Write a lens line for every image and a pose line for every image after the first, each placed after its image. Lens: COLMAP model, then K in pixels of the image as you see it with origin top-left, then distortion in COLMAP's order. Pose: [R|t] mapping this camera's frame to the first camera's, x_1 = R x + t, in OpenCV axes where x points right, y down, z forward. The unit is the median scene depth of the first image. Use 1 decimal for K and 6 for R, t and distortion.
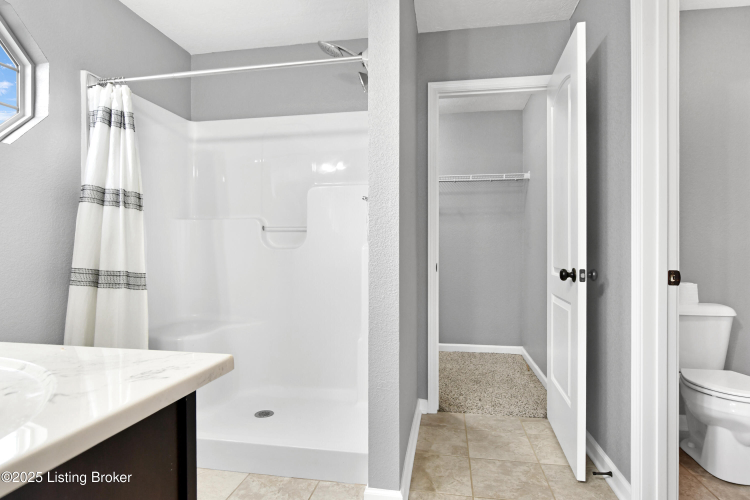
lens RADIAL K [[417.9, 0, 374.1], [0, 417.9, 245.9], [0, 0, 1]] dist [-0.002121, -0.000475]
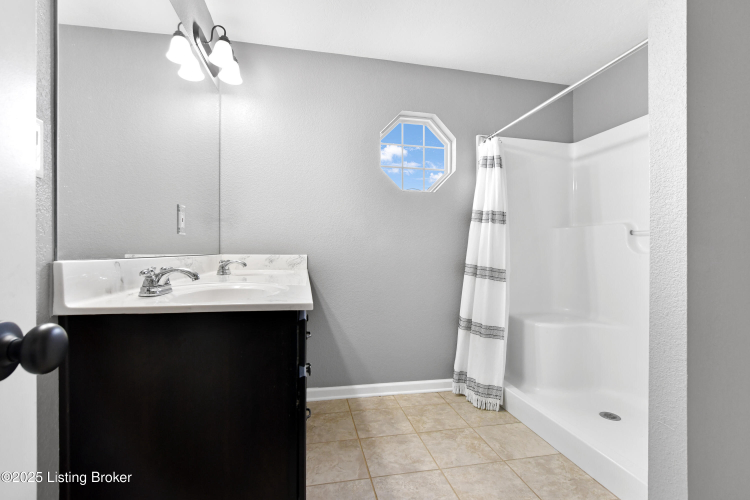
lens RADIAL K [[353.1, 0, 378.3], [0, 353.1, 249.1], [0, 0, 1]] dist [-0.001162, -0.000097]
pose [[0.377234, 0.002808, -0.926114, 0.377111], [-0.005183, 0.999986, 0.000921, -0.001162], [0.926103, 0.004452, 0.377243, 0.180299]]
